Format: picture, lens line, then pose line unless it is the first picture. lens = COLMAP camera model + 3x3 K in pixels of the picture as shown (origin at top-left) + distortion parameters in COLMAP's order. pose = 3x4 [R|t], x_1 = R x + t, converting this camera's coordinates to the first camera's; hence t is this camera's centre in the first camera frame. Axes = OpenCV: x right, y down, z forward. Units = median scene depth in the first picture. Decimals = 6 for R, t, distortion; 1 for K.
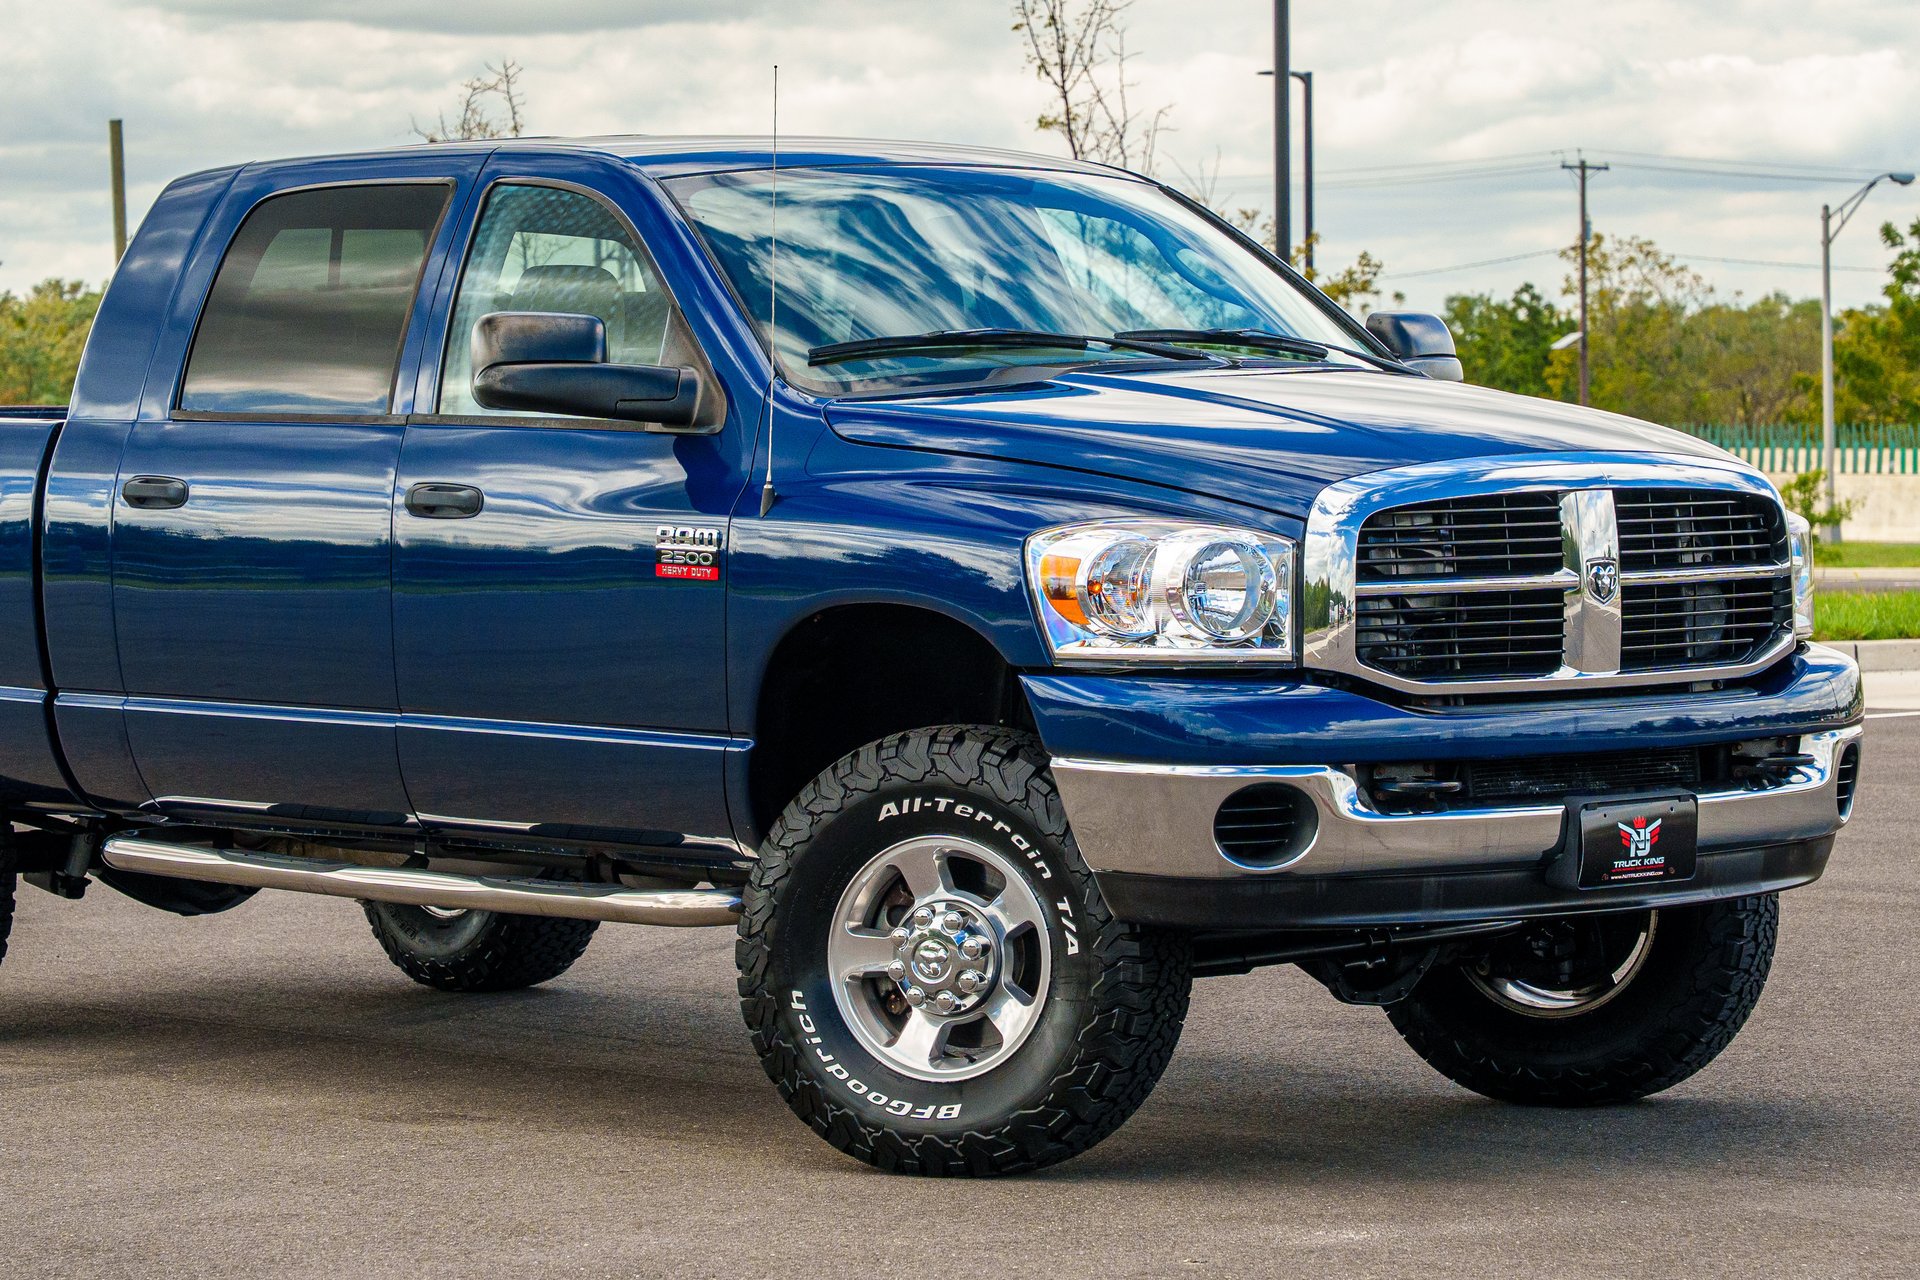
lens RADIAL K [[6284.6, 0, 1089.4], [0, 6284.6, 643.0], [0, 0, 1]] dist [0.200852, 1.346247]
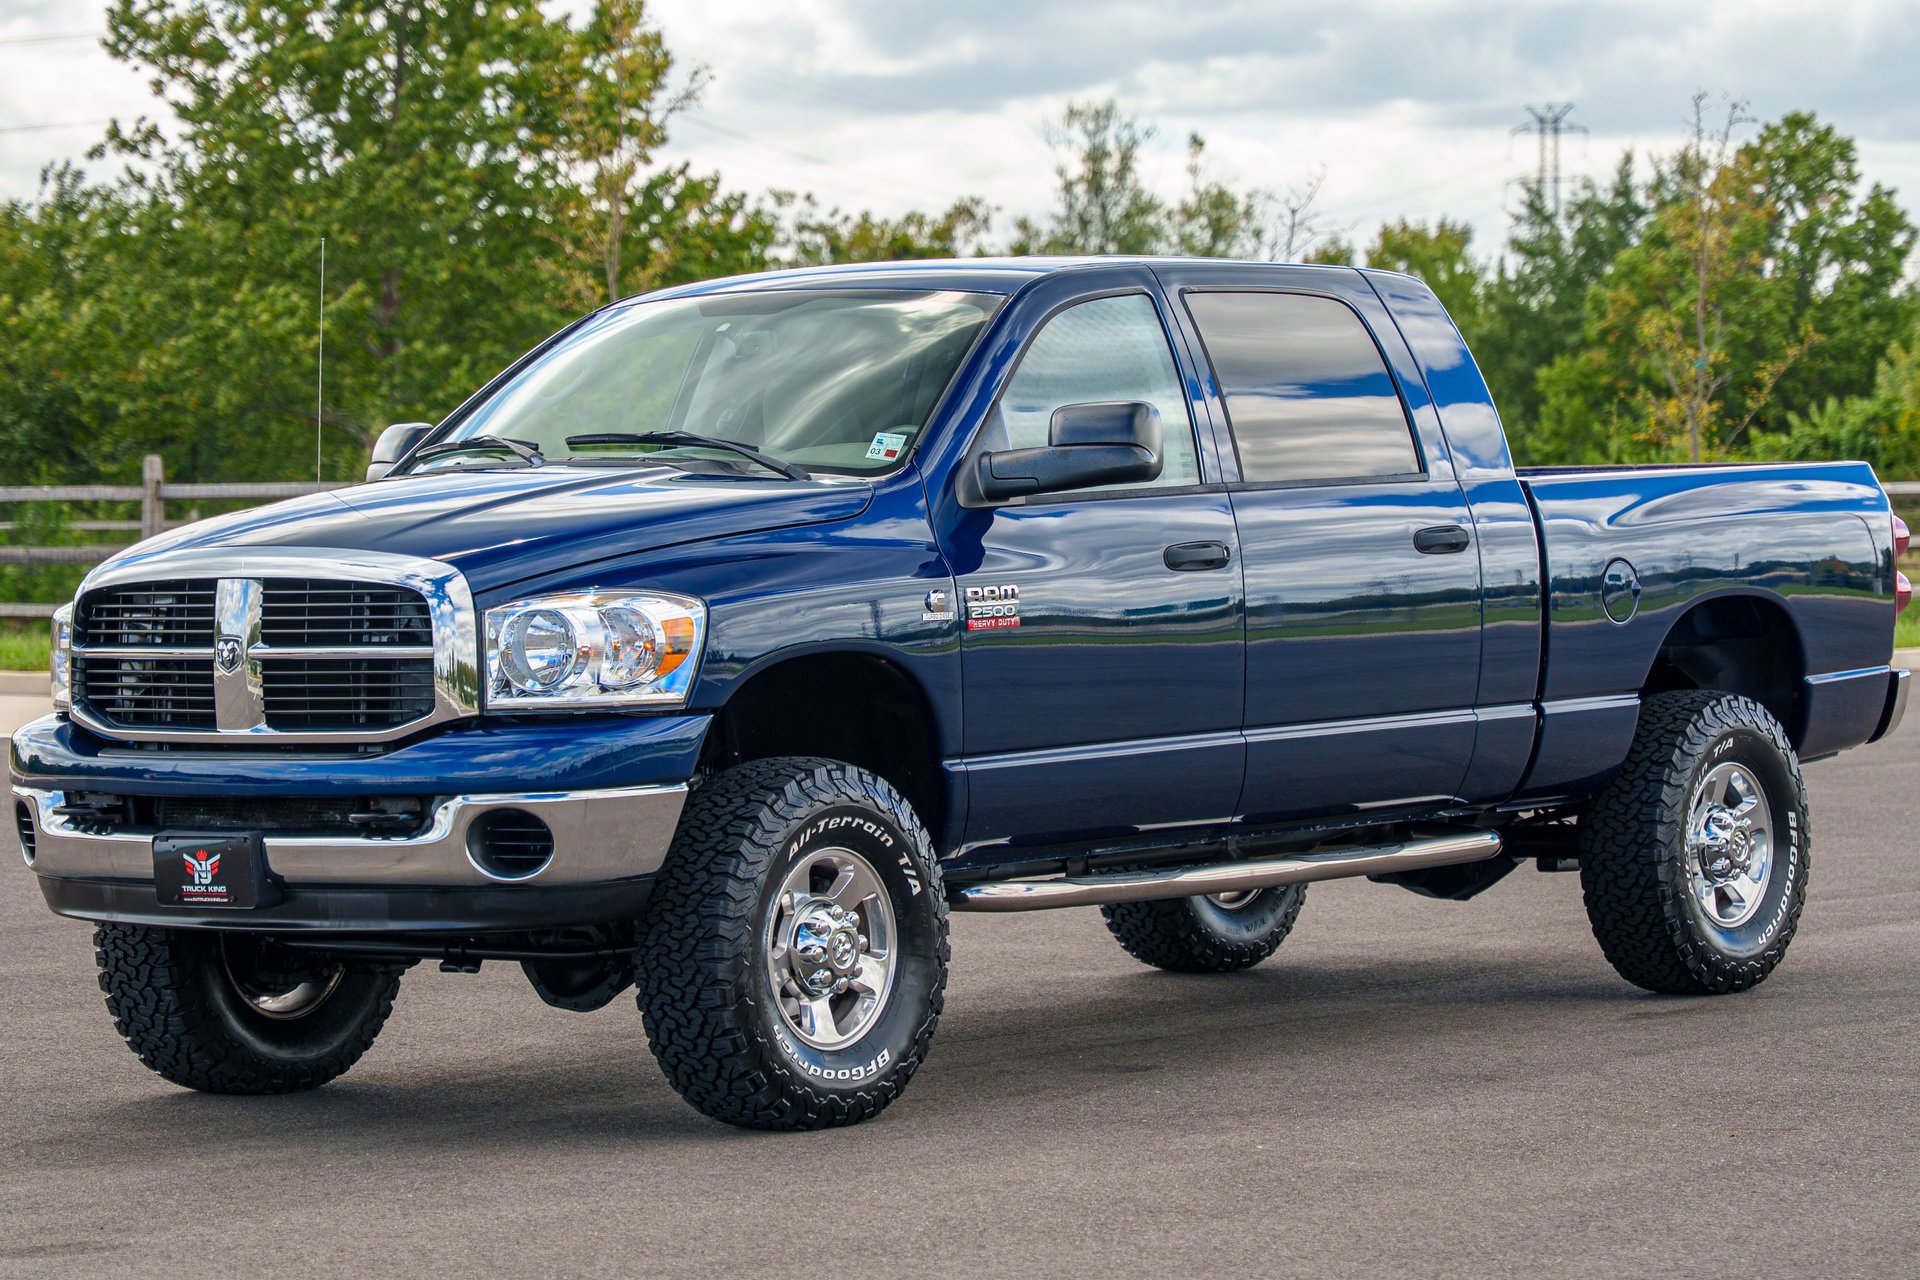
lens RADIAL K [[5777.4, 0, 960.0], [0, 5777.4, 640.0], [0, 0, 1]] dist [0.090789, 0.344729]
pose [[0.213203, 0.033578, -0.976431, 1.180178], [-0.019173, 0.999361, 0.030180, -0.048185], [0.976820, 0.012287, 0.213710, 0.891062]]
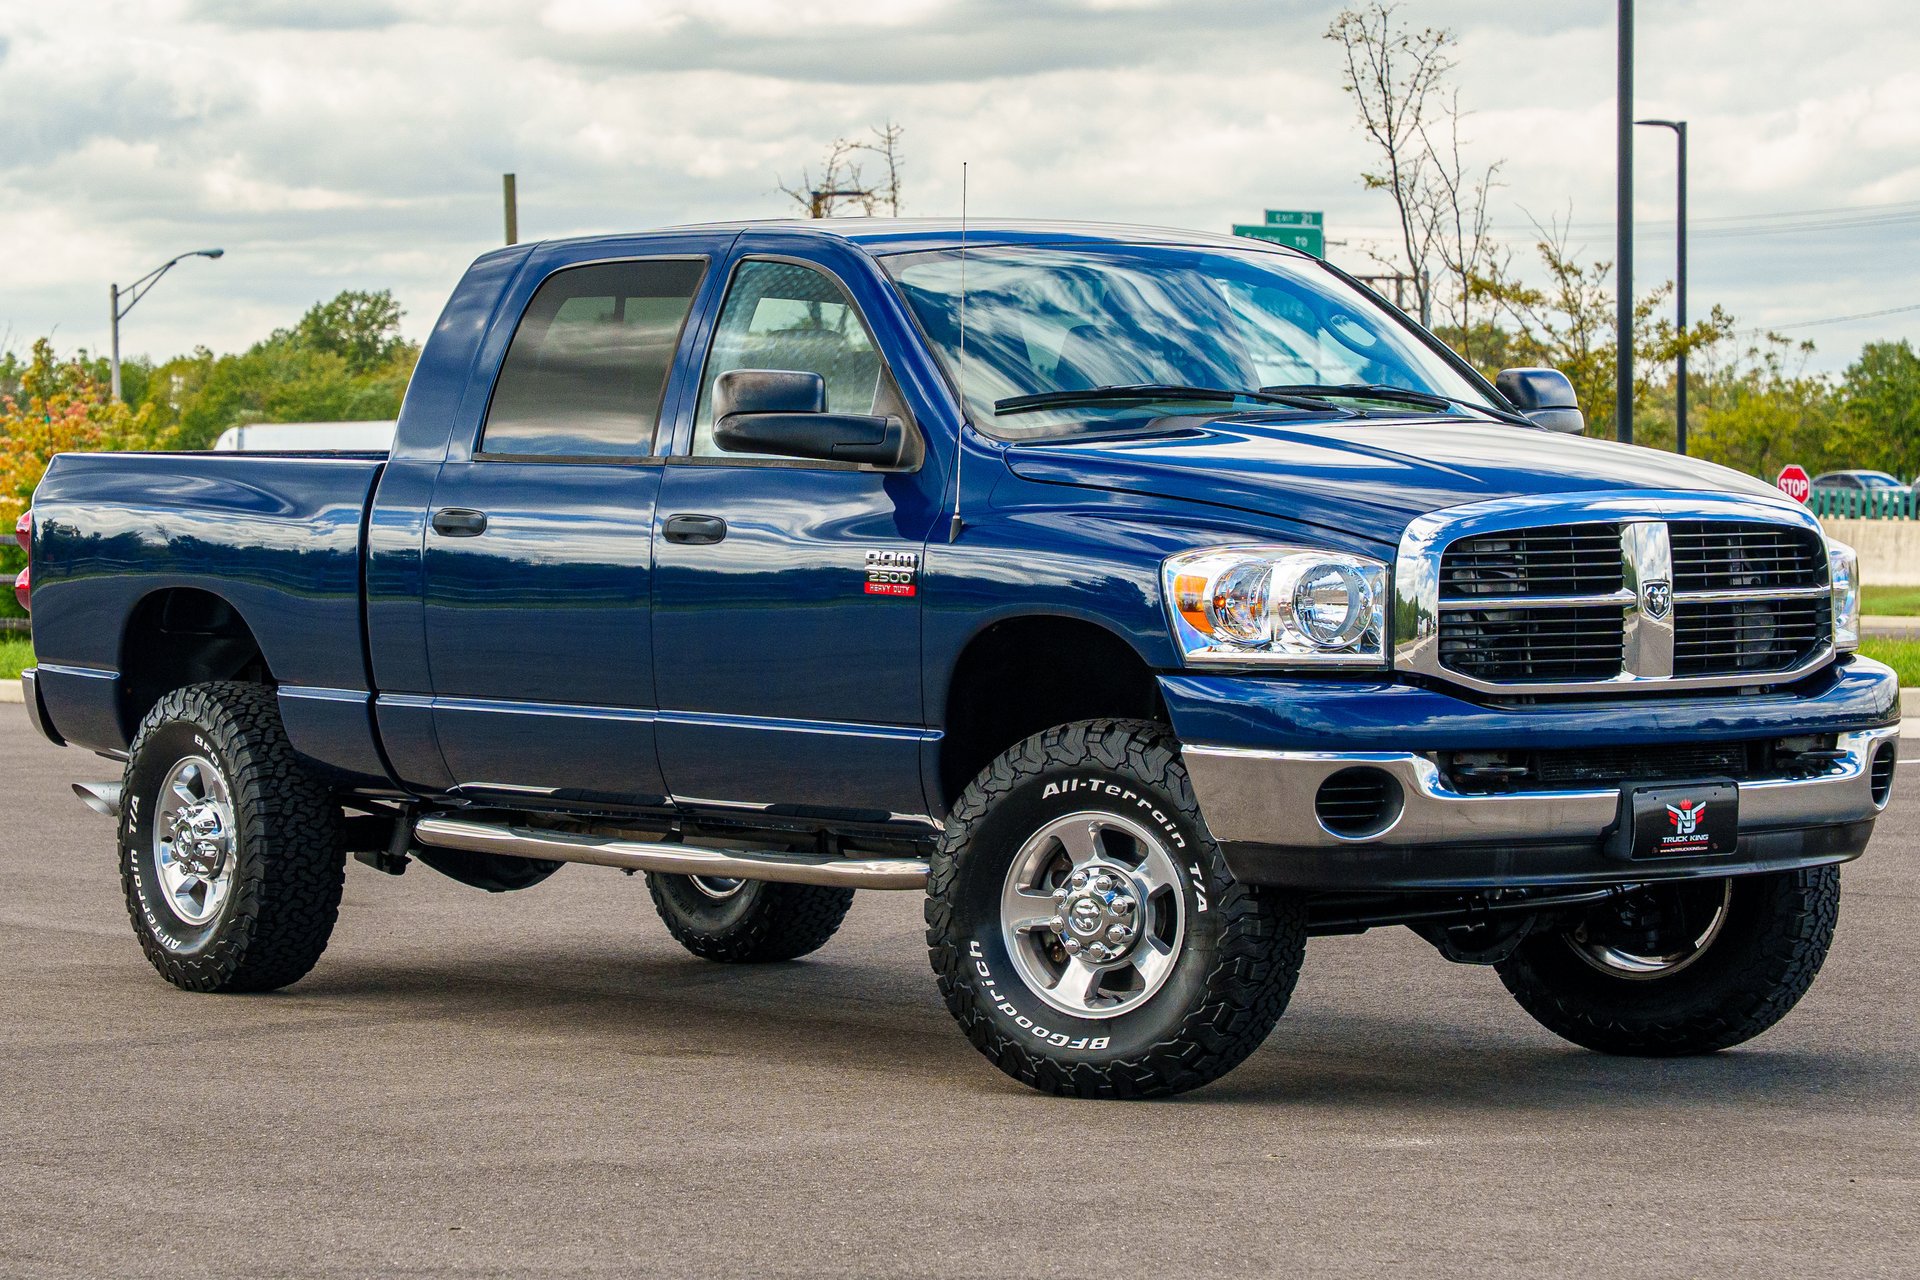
lens RADIAL K [[6227.5, 0, 885.0], [0, 6227.5, 648.3], [0, 0, 1]] dist [0.184108, 1.661884]
pose [[0.995779, 0.006176, -0.091572, 0.044380], [-0.006791, 0.999956, -0.006405, 0.007664], [0.091528, 0.007000, 0.995778, -0.174697]]
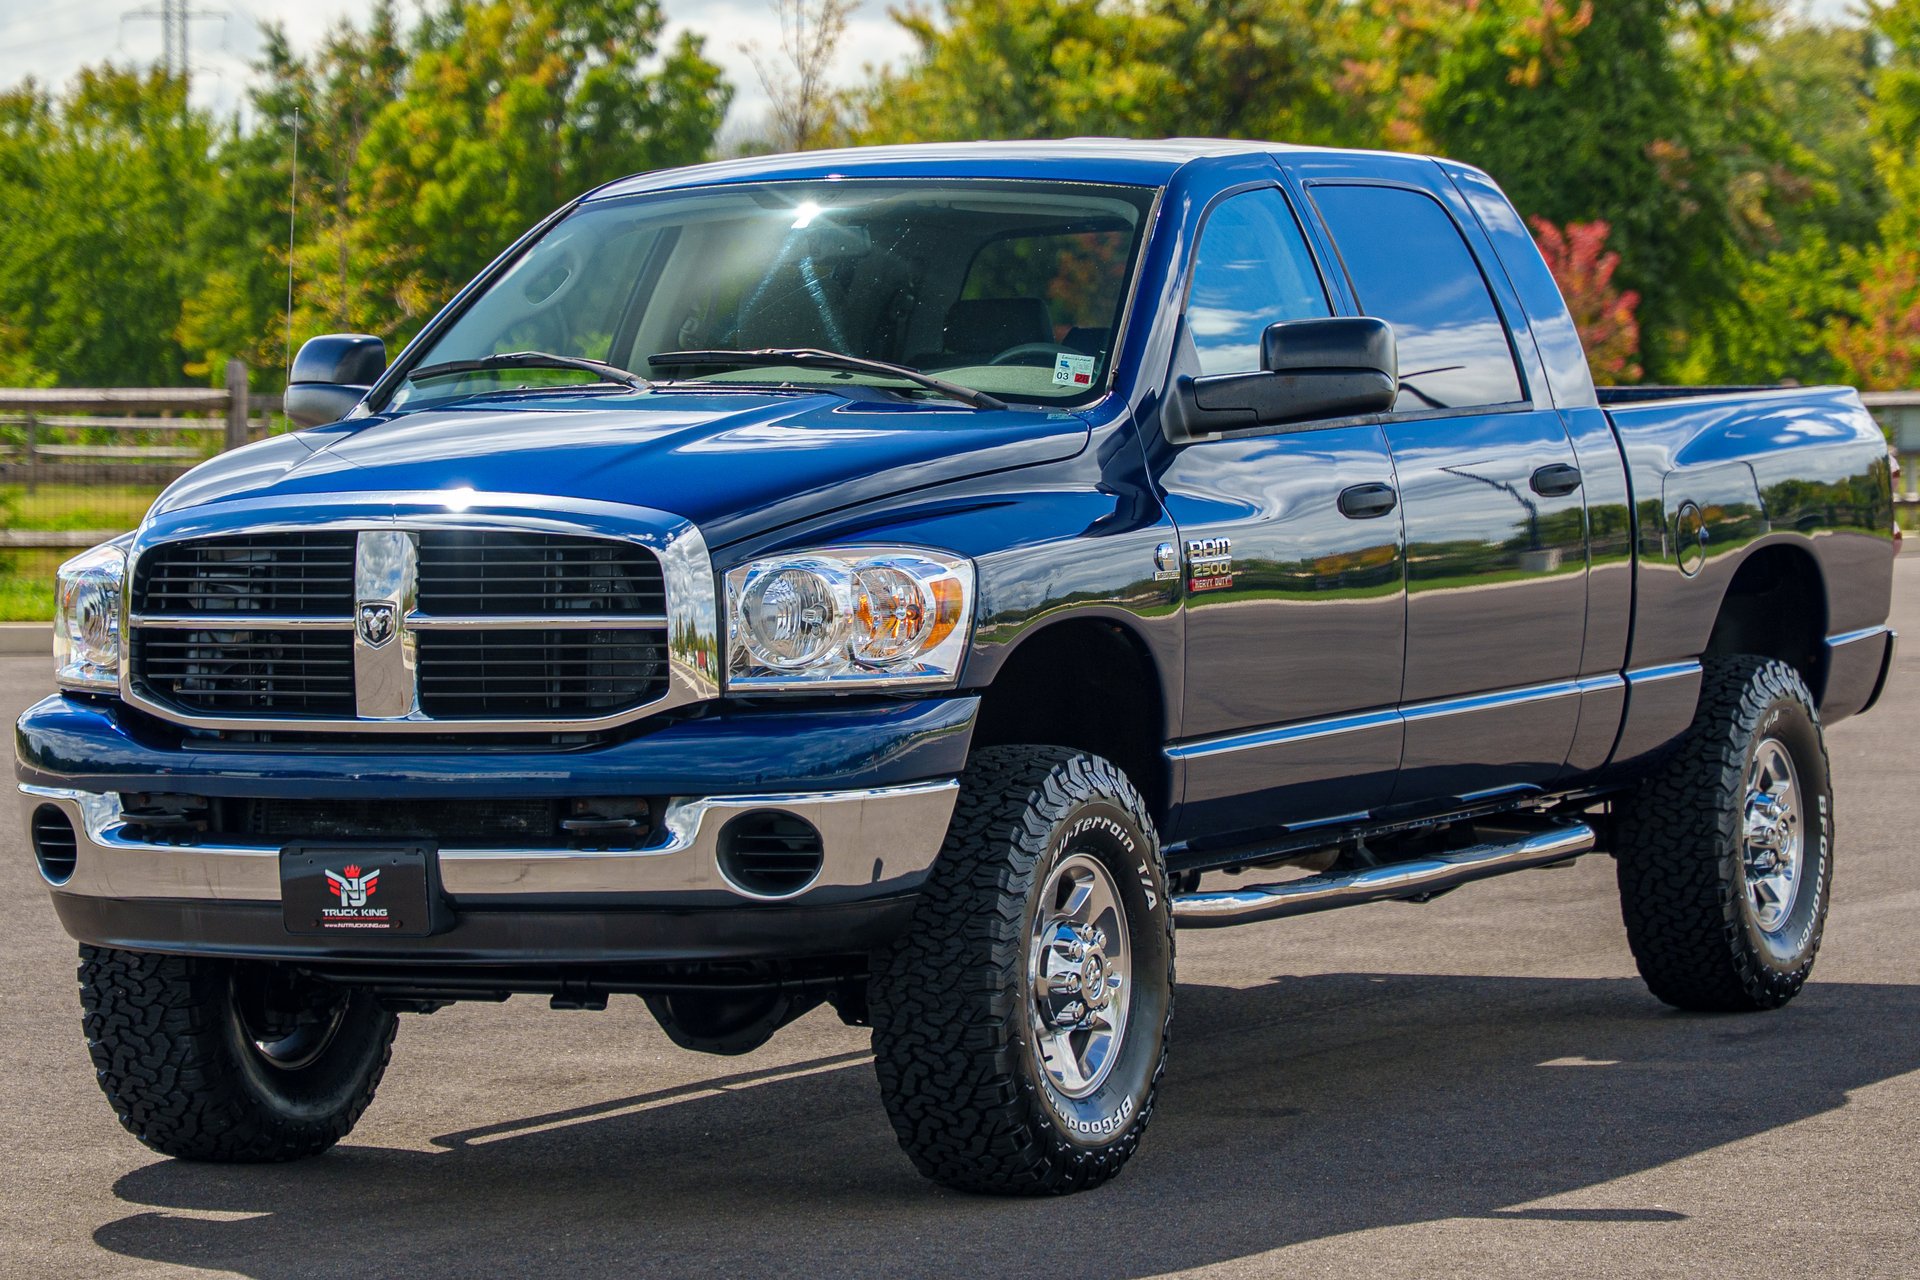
lens RADIAL K [[6870.0, 0, 888.2], [0, 6870.0, 636.5], [0, 0, 1]] dist [0.211495, 1.917262]
pose [[0.405793, 0.042213, -0.912990, 1.081567], [-0.023591, 0.999084, 0.035708, -0.047616], [0.913660, 0.007048, 0.406417, 0.630881]]
